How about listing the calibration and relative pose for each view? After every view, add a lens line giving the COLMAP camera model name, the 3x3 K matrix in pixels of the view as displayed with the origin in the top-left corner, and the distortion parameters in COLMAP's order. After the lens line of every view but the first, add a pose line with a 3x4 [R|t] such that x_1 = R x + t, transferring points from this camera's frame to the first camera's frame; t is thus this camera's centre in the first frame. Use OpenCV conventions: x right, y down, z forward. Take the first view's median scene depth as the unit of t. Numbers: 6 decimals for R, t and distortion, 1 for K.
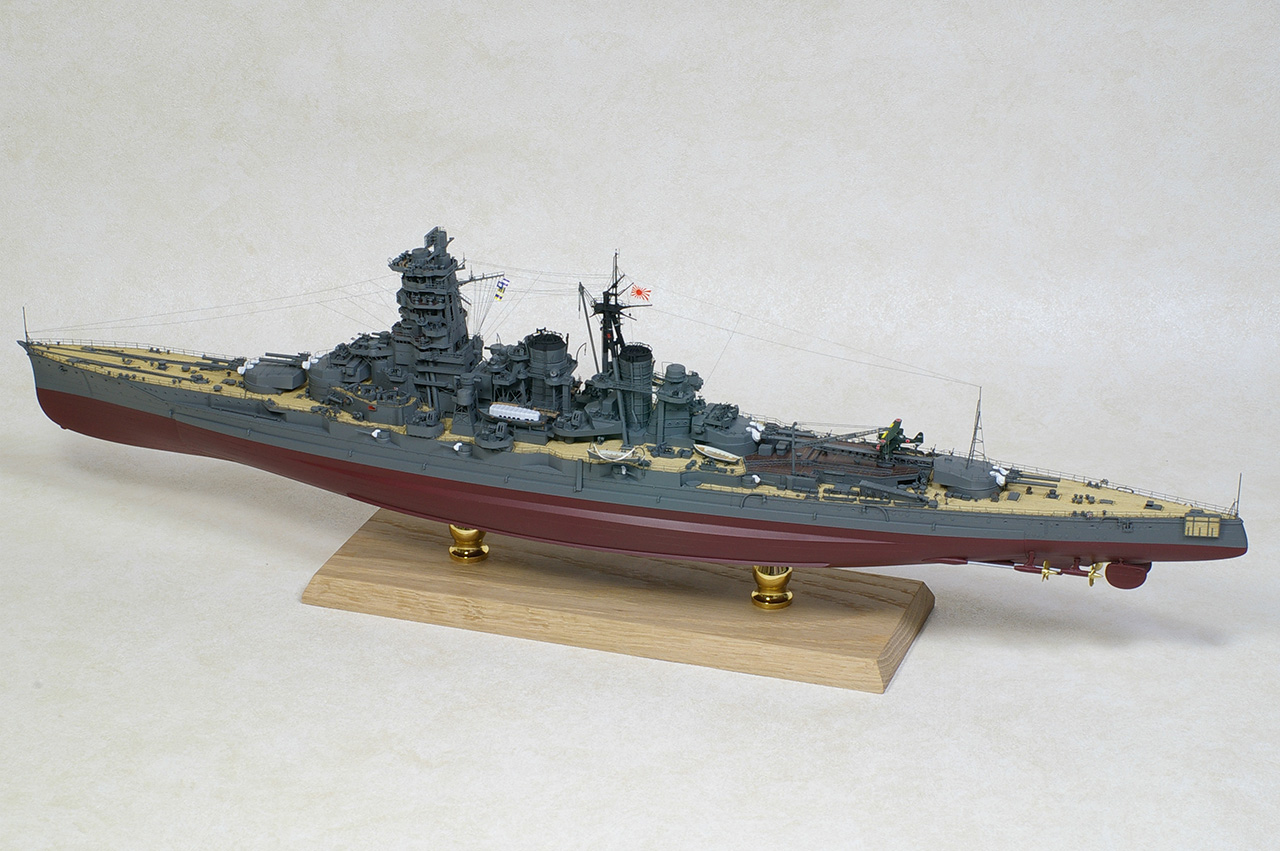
lens RADIAL K [[3187.6, 0, 638.4], [0, 3187.6, 426.0], [0, 0, 1]] dist [-0.165686, -0.147534]
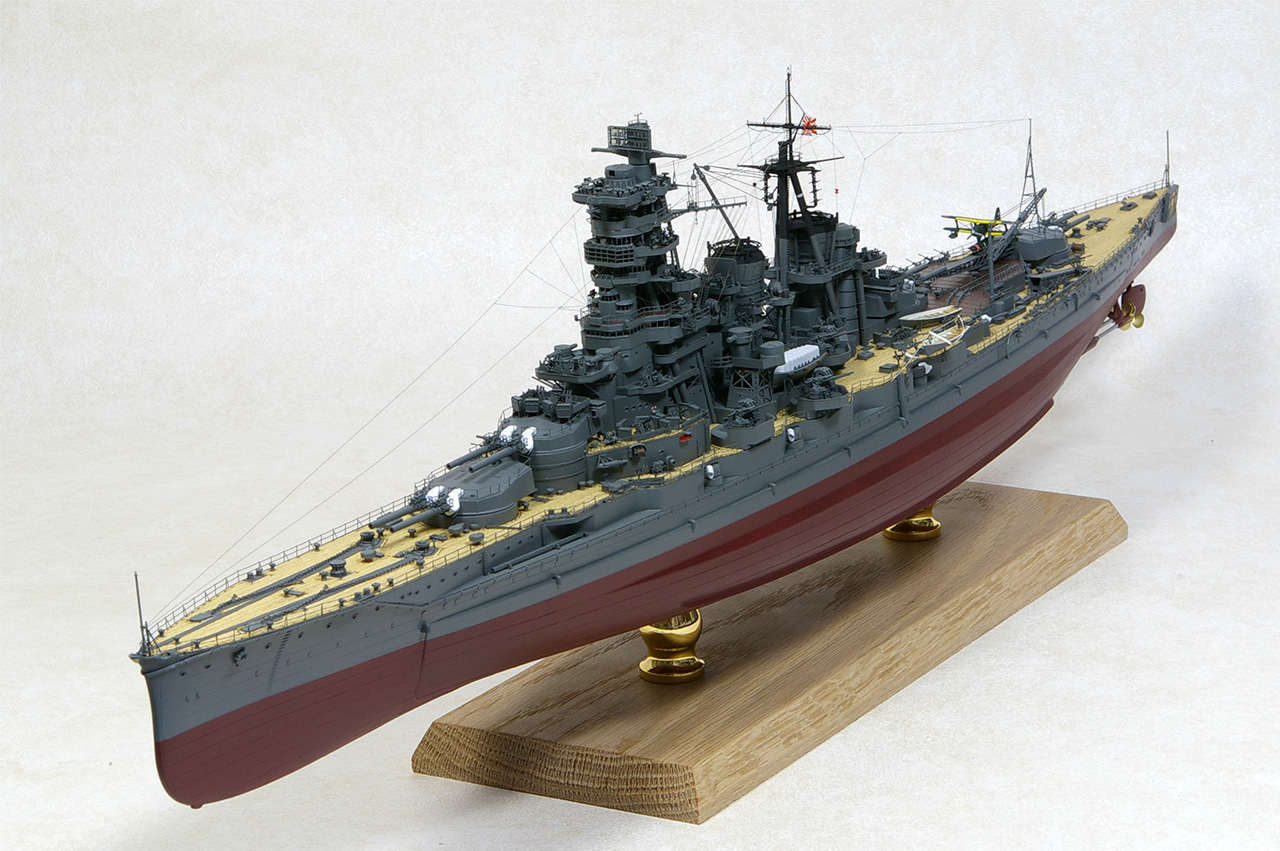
lens RADIAL K [[3569.4, 0, 640.0], [0, 3569.4, 368.5], [0, 0, 1]] dist [0.069772, -0.029072]
pose [[0.204557, -0.243800, 0.948007, -0.707535], [0.421195, 0.896165, 0.139583, -0.112617], [-0.883601, 0.370743, 0.286004, 0.818289]]
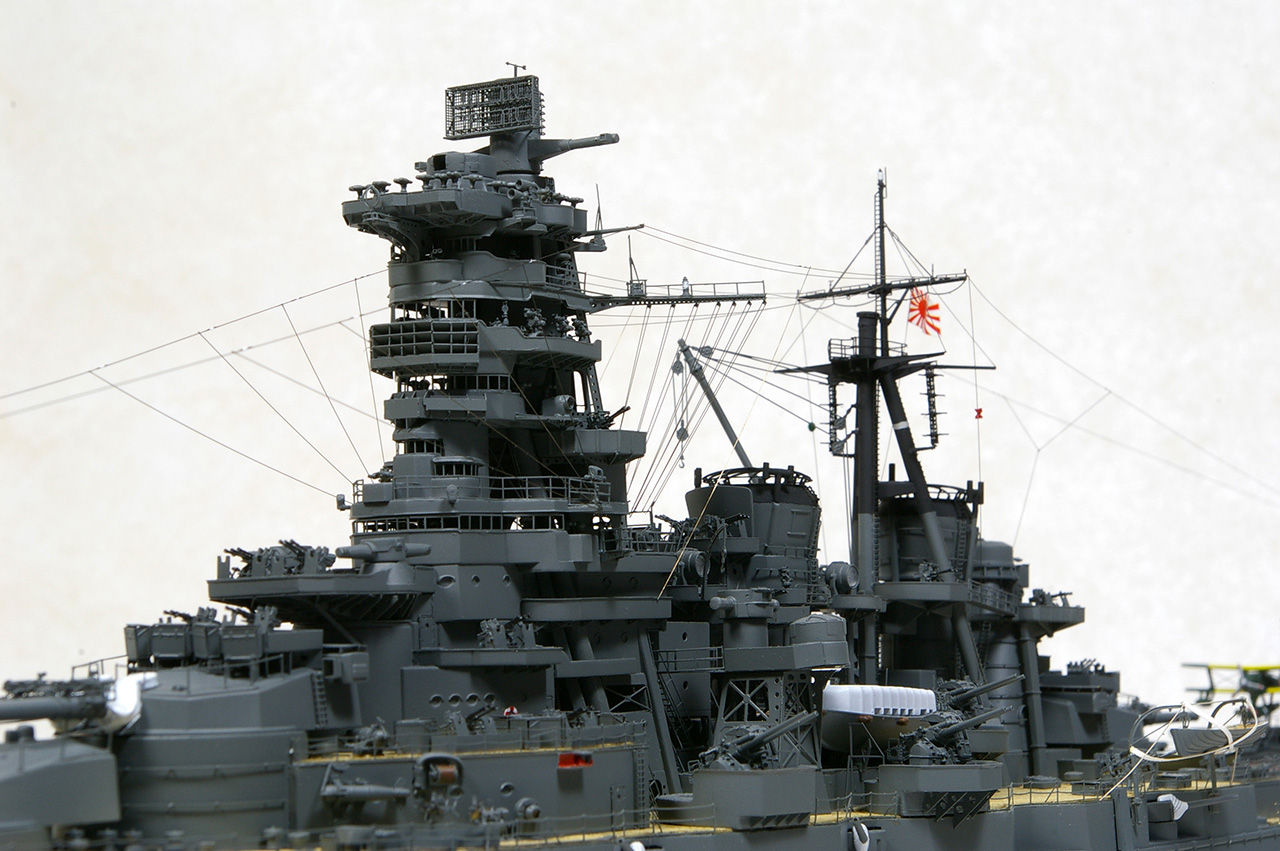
lens RADIAL K [[2866.8, 0, 637.9], [0, 2866.8, 442.9], [0, 0, 1]] dist [0.129540, 0.201994]
pose [[0.280150, 0.081785, 0.956466, -0.282392], [0.391110, 0.900194, -0.191530, 0.015063], [-0.876669, 0.427740, 0.220202, 0.944823]]
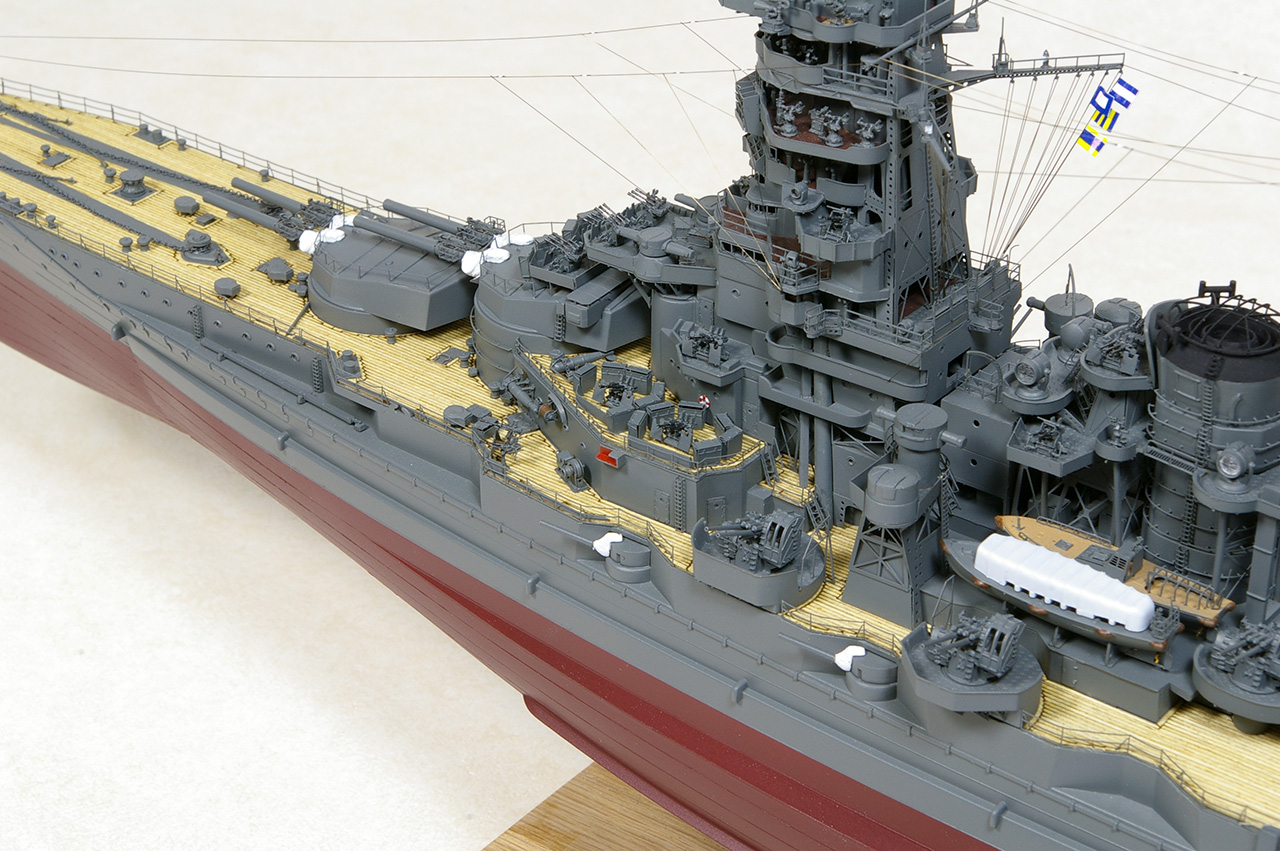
lens RADIAL K [[2866.8, 0, 637.9], [0, 2866.8, 442.9], [0, 0, 1]] dist [0.129540, 0.201994]
pose [[0.948718, 0.164668, -0.269849, -0.008660], [-0.127016, 0.980245, 0.151615, -0.048360], [0.289484, -0.109565, 0.950891, 0.747783]]
